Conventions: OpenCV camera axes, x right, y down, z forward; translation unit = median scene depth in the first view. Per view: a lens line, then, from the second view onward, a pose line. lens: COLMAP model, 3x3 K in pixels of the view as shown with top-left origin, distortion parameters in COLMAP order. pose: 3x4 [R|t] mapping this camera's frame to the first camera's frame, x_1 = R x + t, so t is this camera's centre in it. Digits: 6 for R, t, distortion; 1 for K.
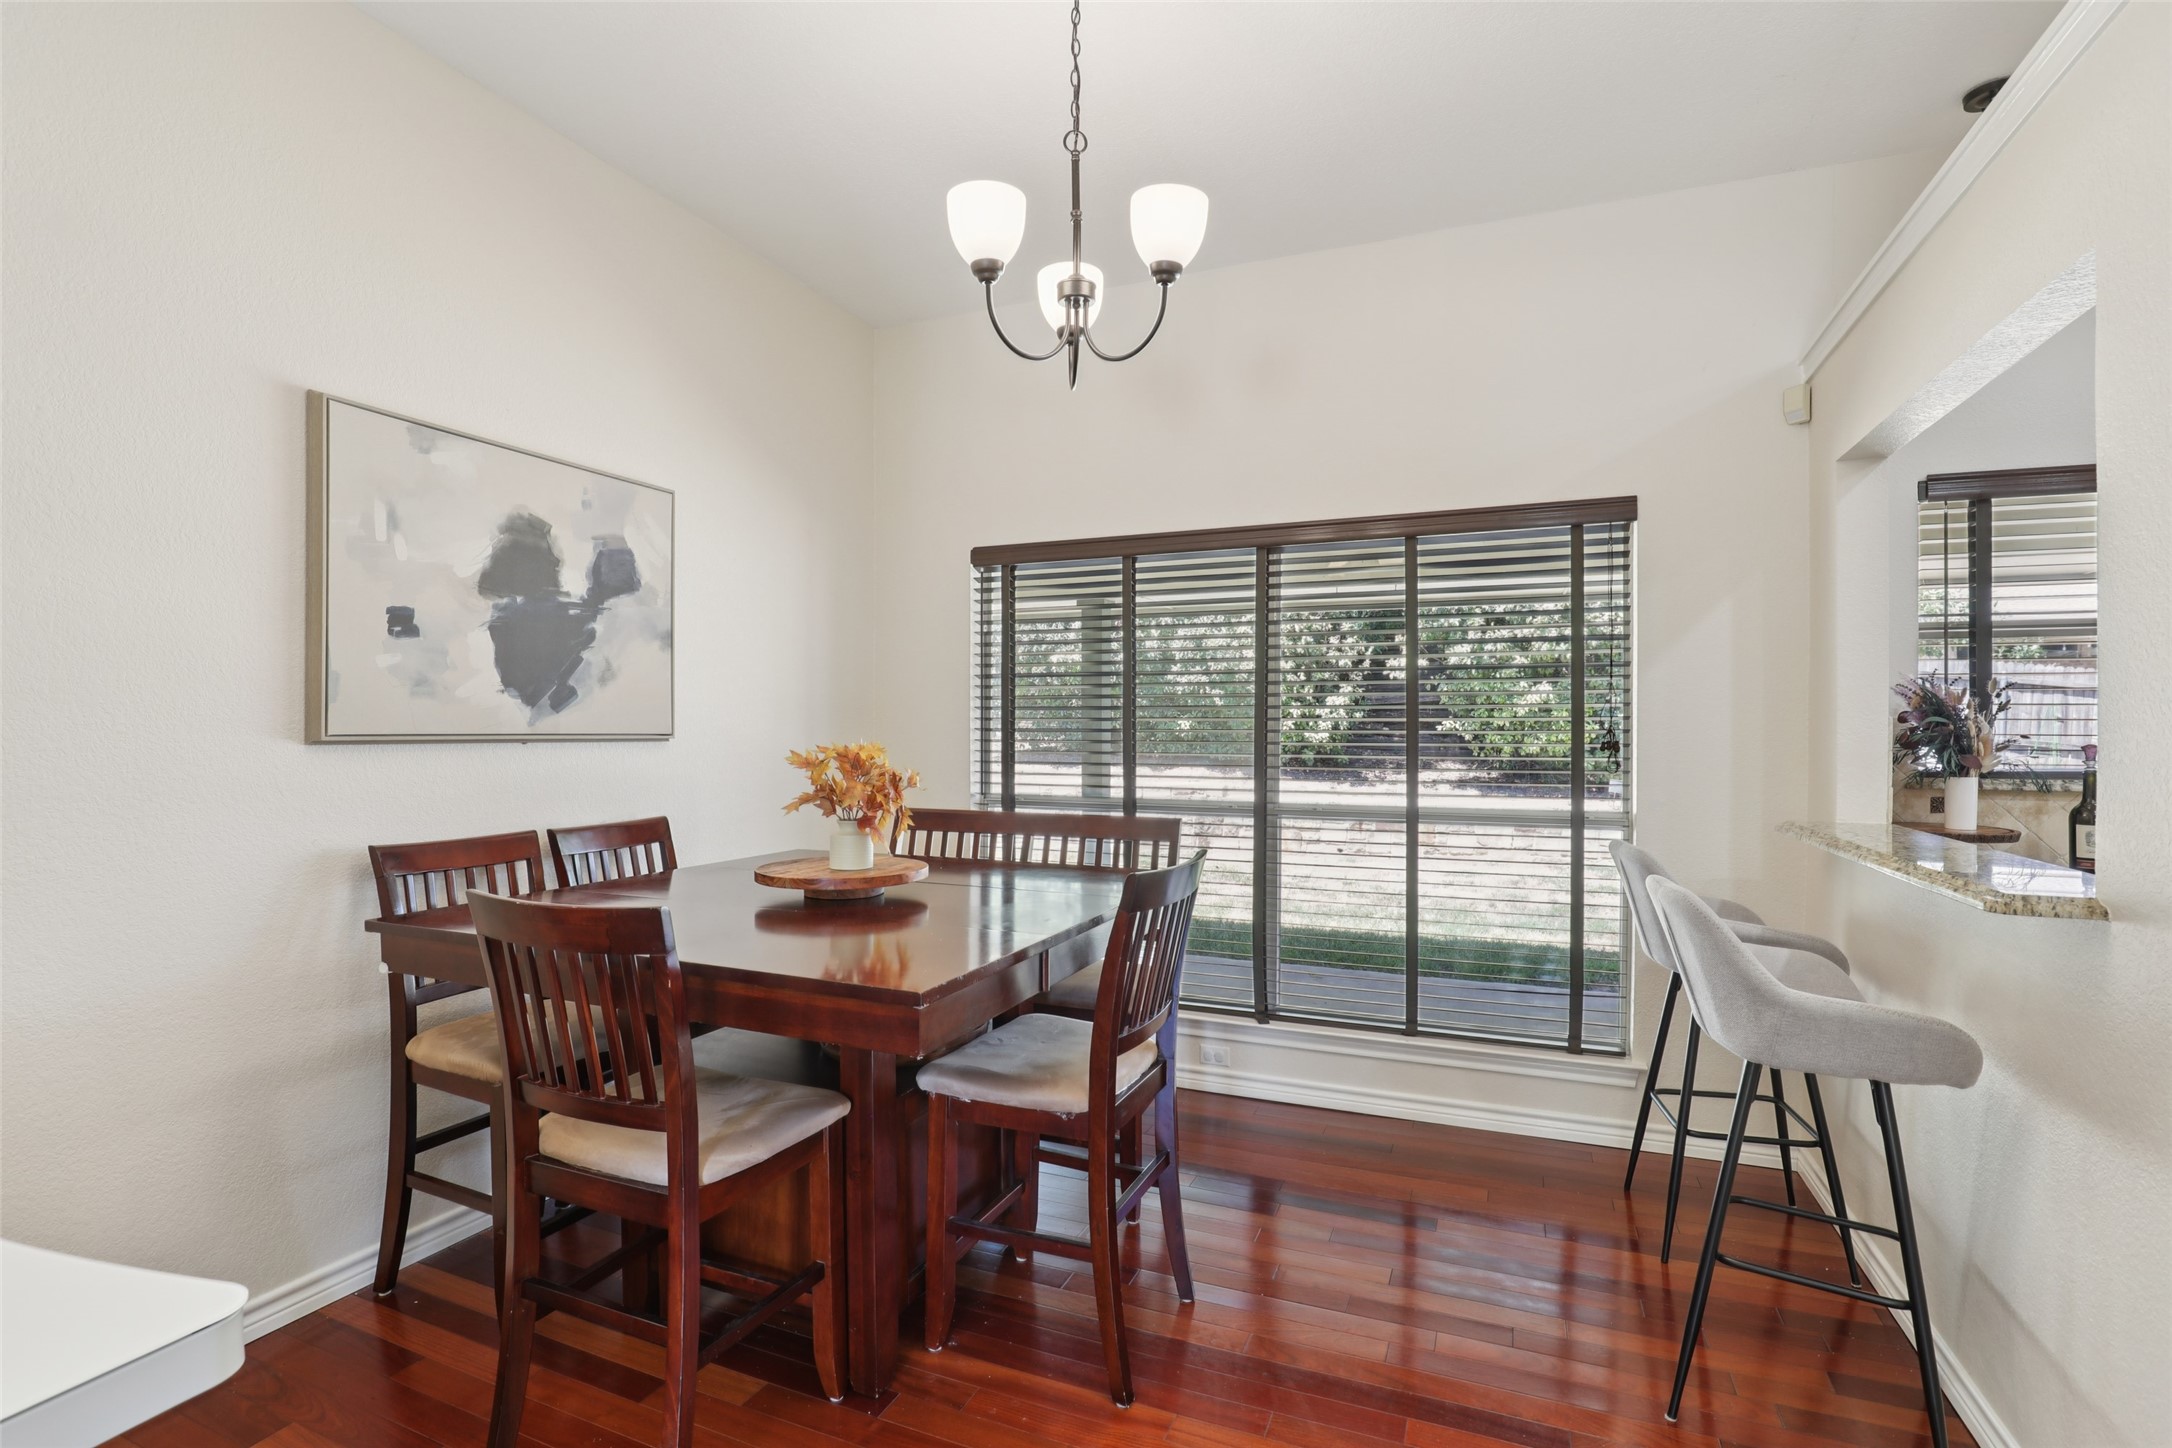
lens RADIAL K [[1010.8, 0, 1091.8], [0, 1010.8, 727.8], [0, 0, 1]] dist [-0.023429, -0.000008]
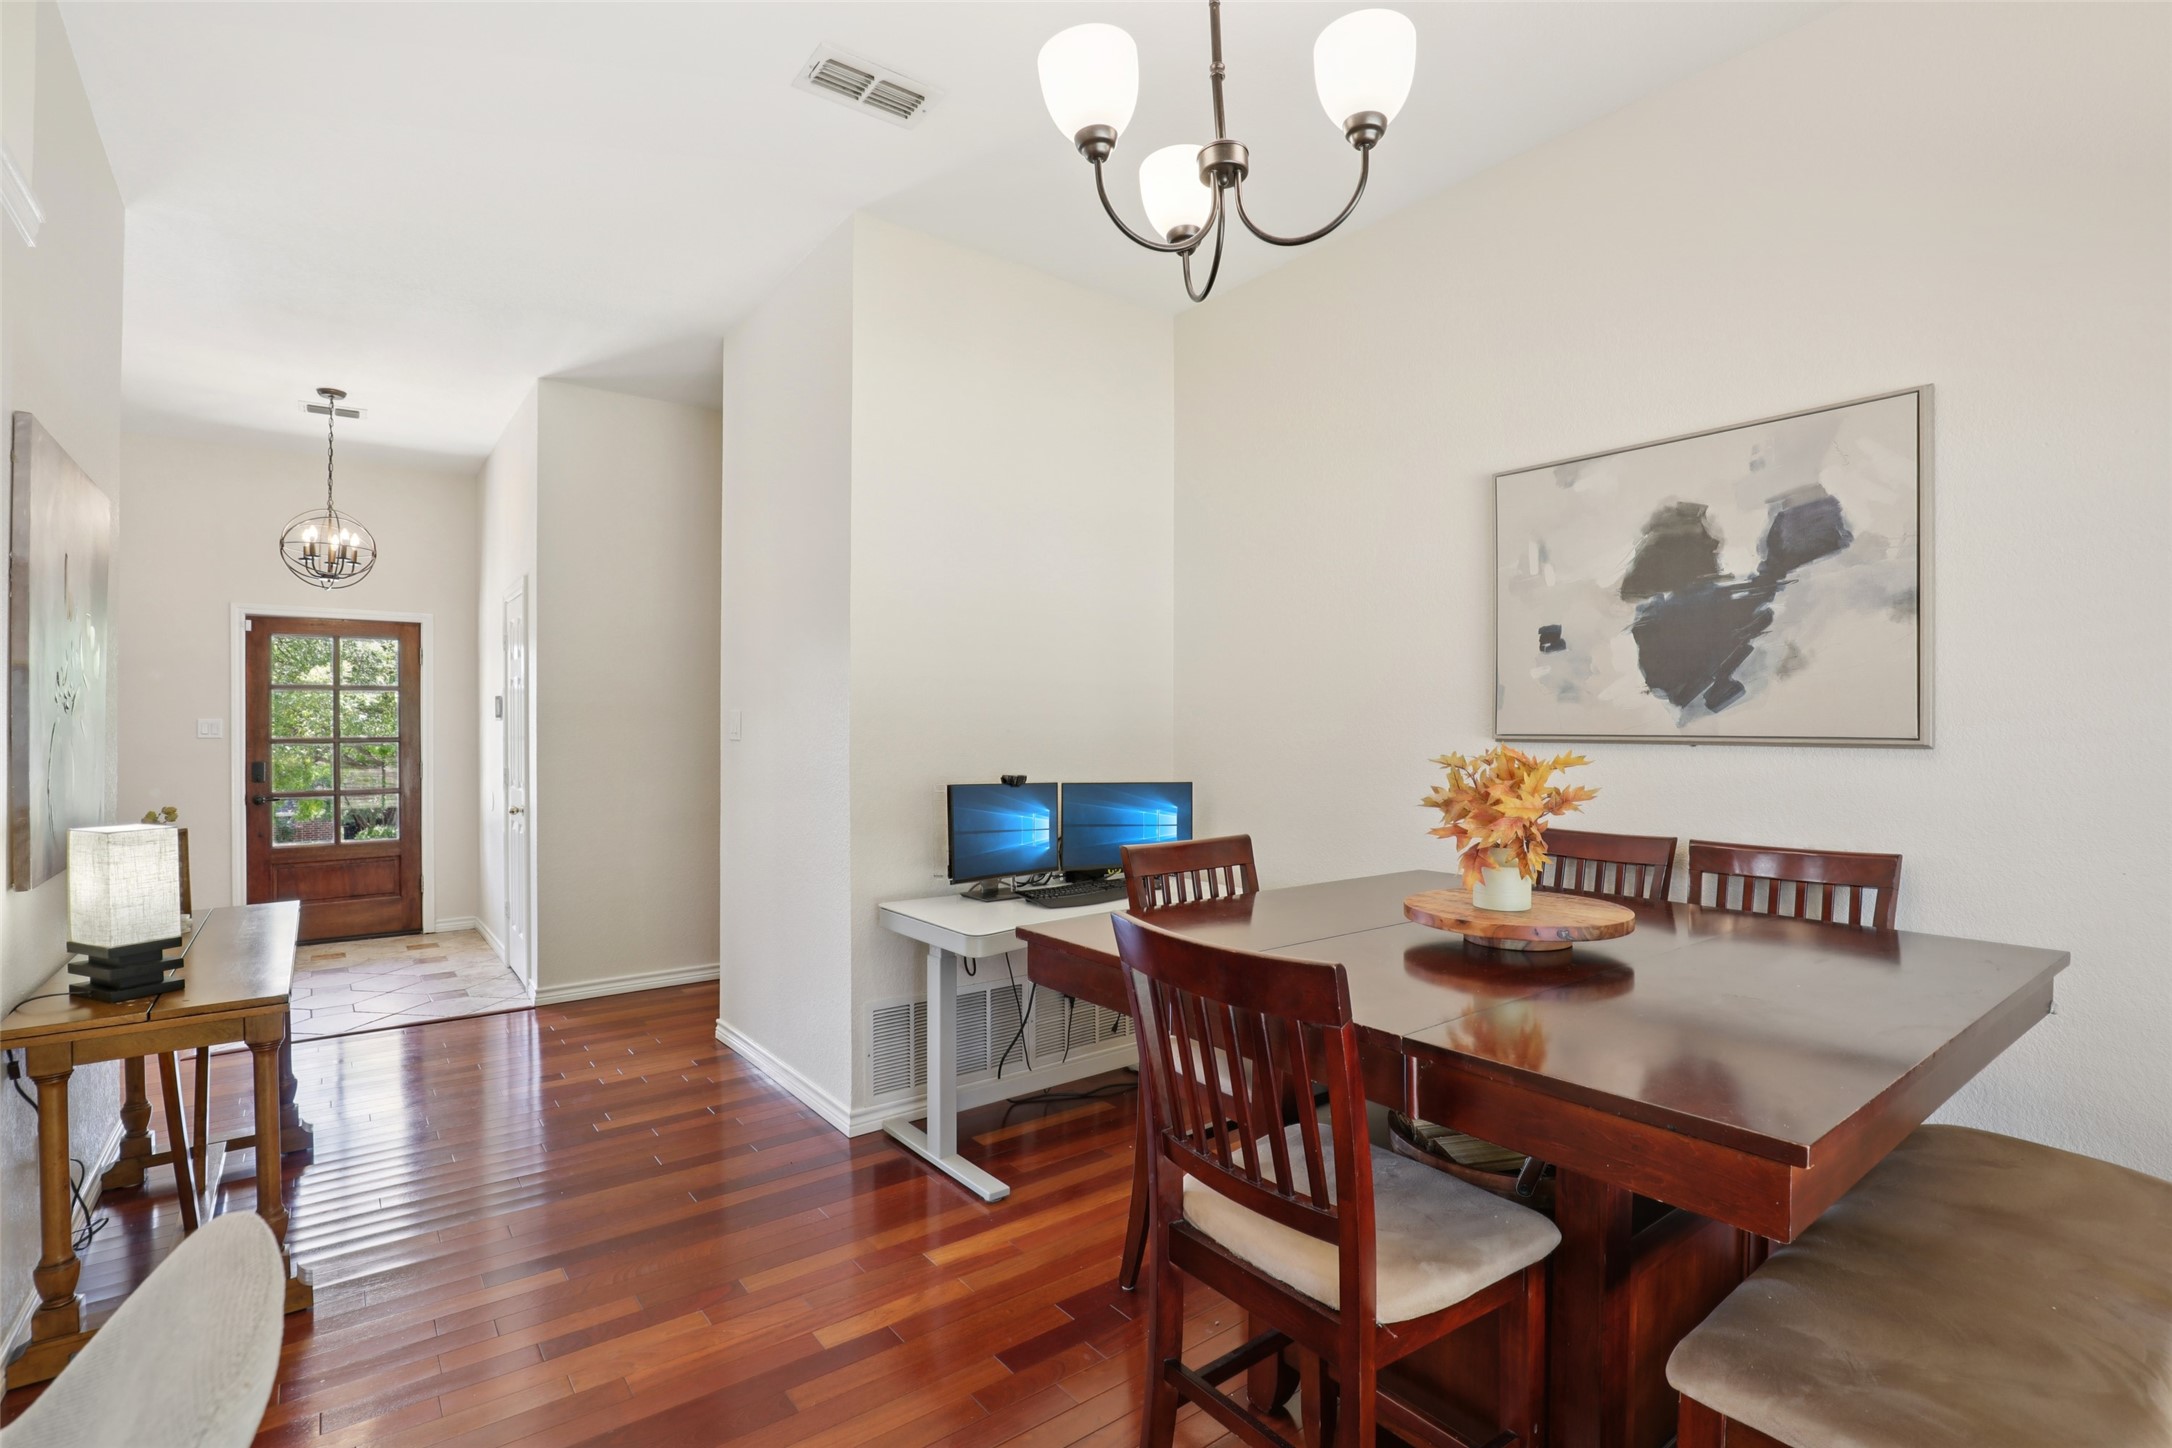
lens RADIAL K [[1010.8, 0, 1091.8], [0, 1010.8, 727.8], [0, 0, 1]] dist [-0.023429, -0.000008]
pose [[-0.488681, 0.001780, -0.872461, 0.533254], [0.000867, 0.999998, 0.001554, -0.003112], [0.872462, 0.000003, -0.488682, 0.977693]]
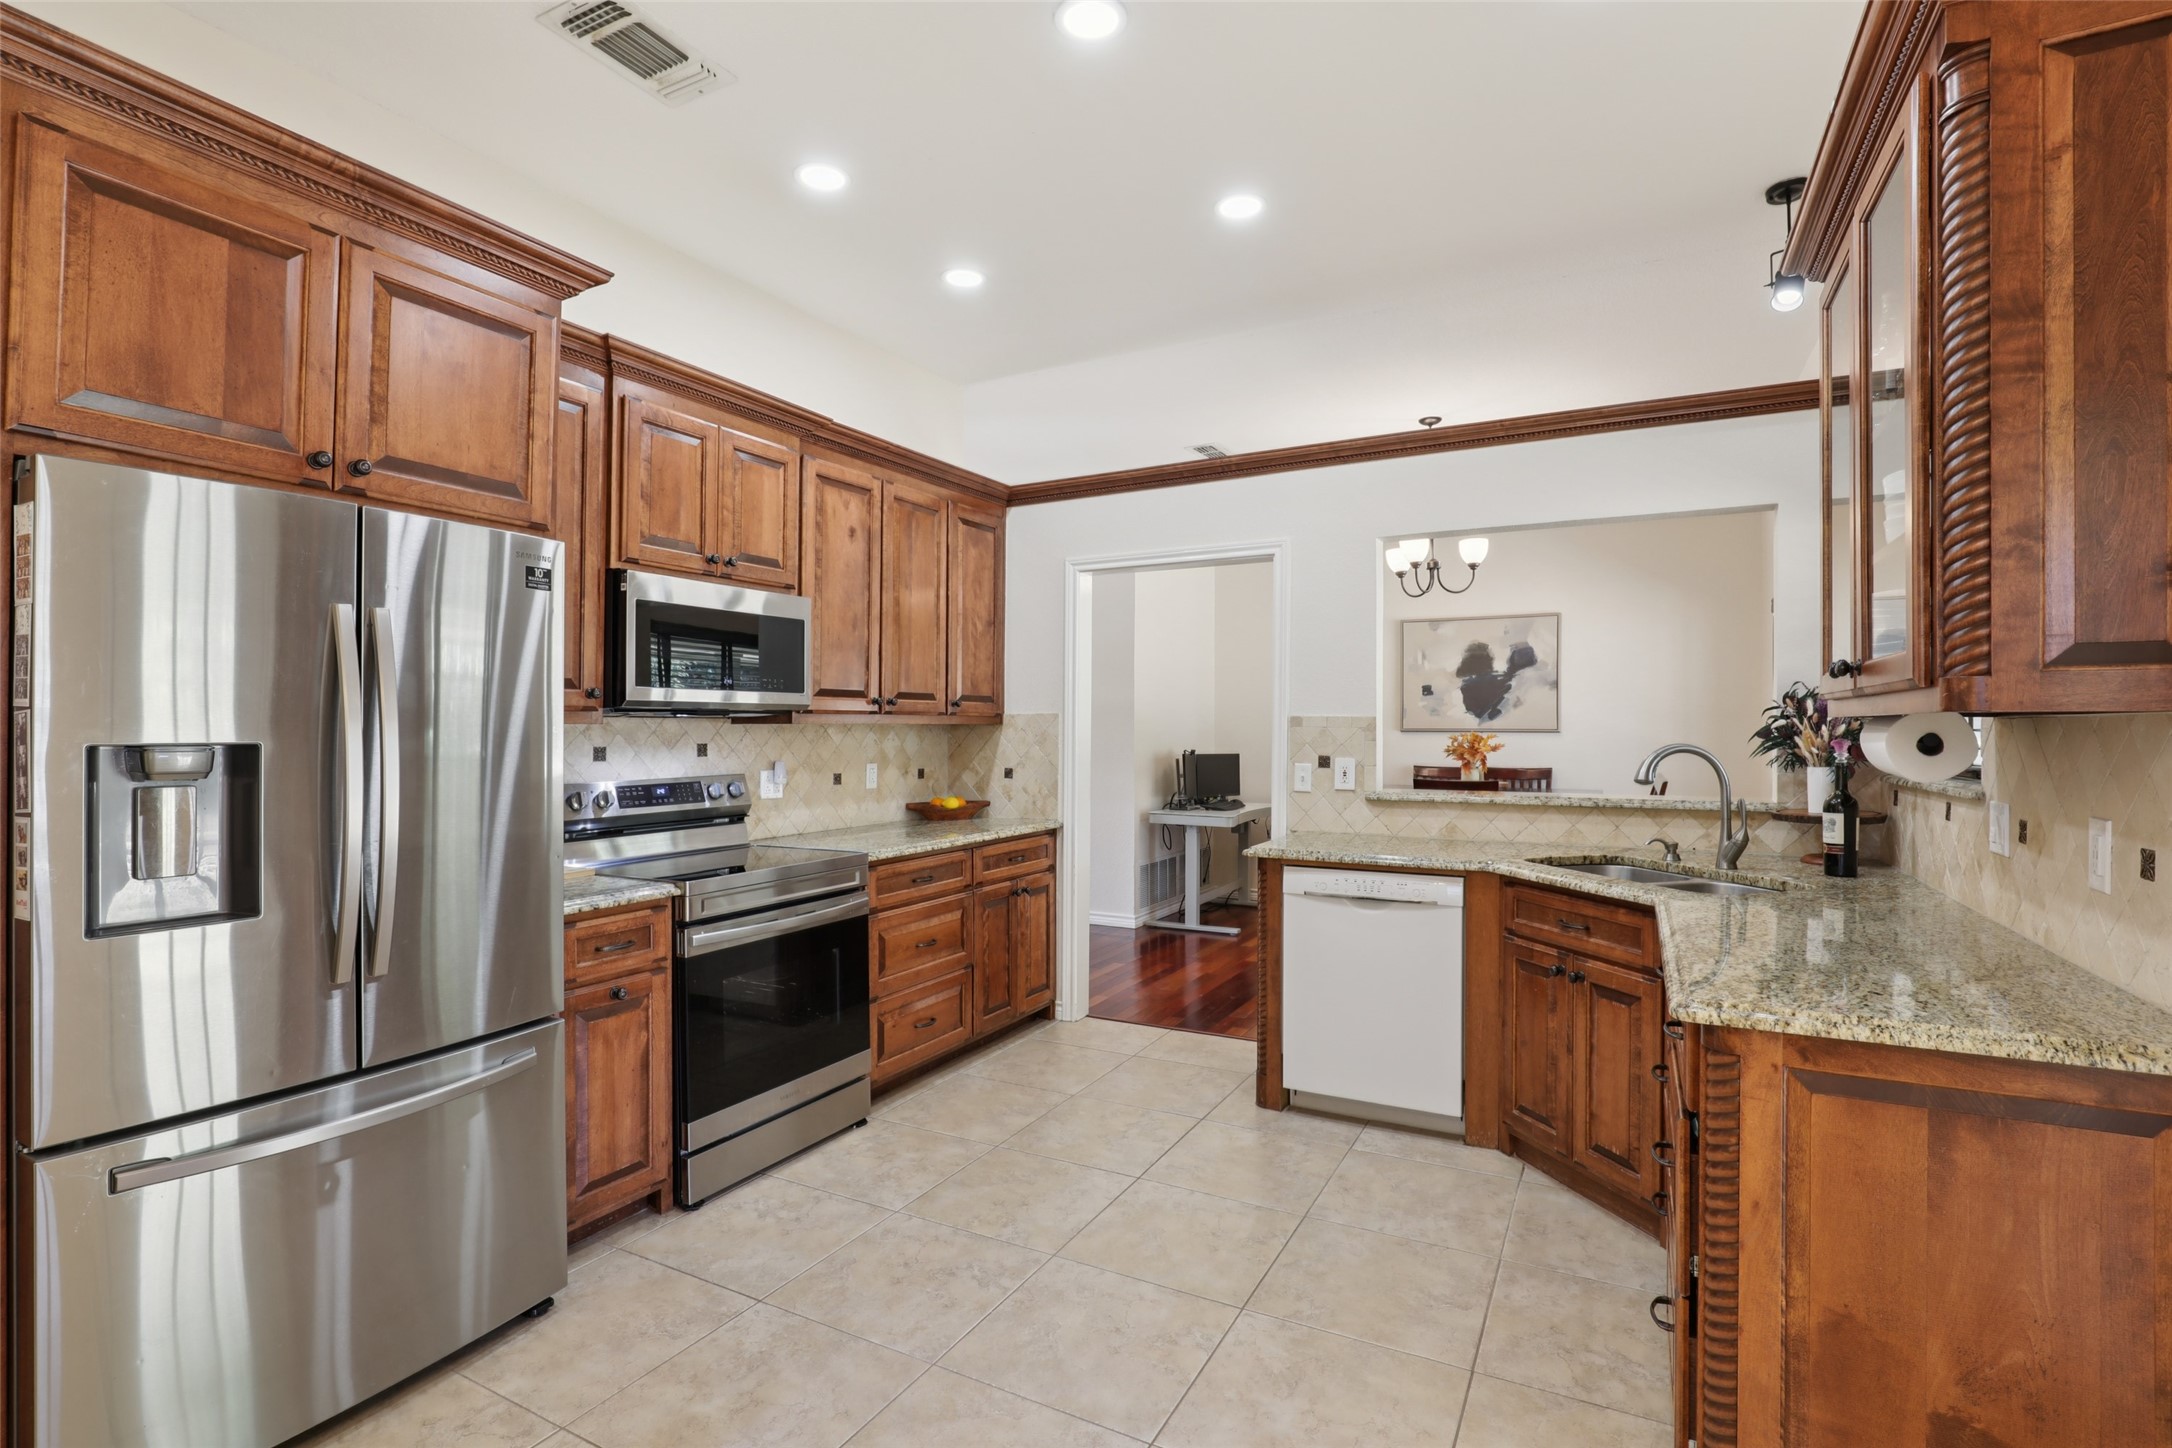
lens RADIAL K [[1010.8, 0, 1091.8], [0, 1010.8, 727.8], [0, 0, 1]] dist [-0.023429, -0.000008]
pose [[-0.091386, 0.000157, -0.995816, 2.067827], [0.001466, 0.999999, 0.000024, 0.001716], [0.995814, -0.001458, -0.091386, 0.257548]]
